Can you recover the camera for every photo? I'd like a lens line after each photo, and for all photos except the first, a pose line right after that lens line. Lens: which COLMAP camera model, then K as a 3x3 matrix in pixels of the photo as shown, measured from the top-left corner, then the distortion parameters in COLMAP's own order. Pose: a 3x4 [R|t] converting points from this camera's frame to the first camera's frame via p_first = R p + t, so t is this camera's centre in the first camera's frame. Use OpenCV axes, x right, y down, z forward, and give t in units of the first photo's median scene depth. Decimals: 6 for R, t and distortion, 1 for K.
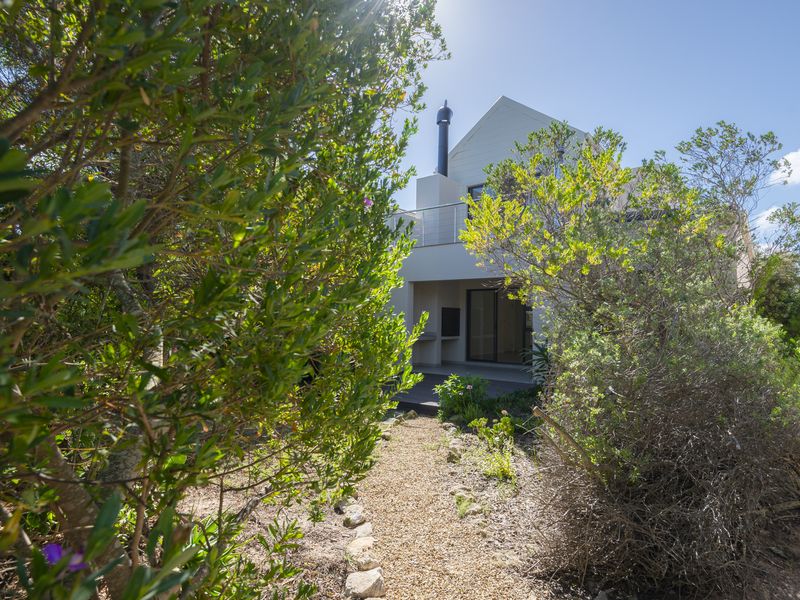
lens RADIAL K [[411.6, 0, 400.4], [0, 411.6, 287.4], [0, 0, 1]] dist [0.033364, -0.020011]
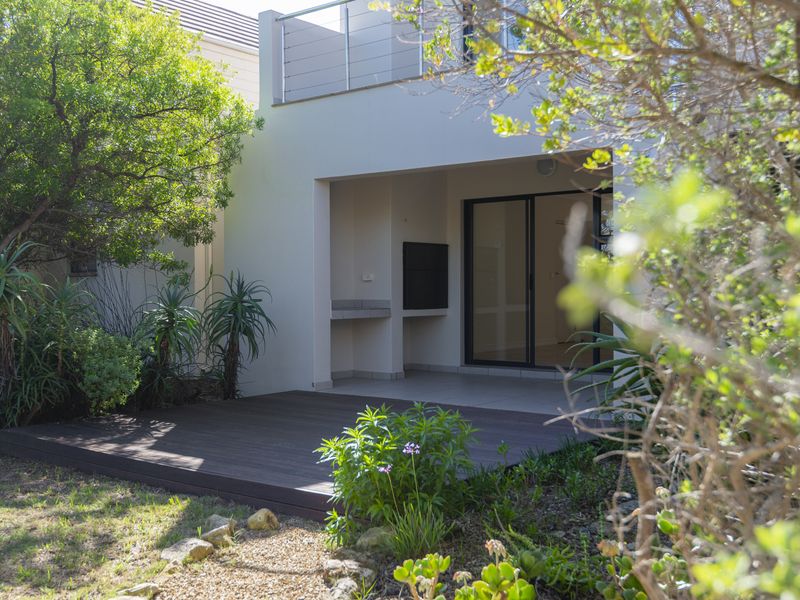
lens RADIAL K [[825.8, 0, 400.0], [0, 825.8, 300.0], [0, 0, 1]] dist [0.010169, 0.003466]
pose [[0.998664, -0.008475, 0.050983, 0.109664], [0.003408, 0.995116, 0.098649, 0.051025], [-0.051570, -0.098343, 0.993815, 0.311125]]
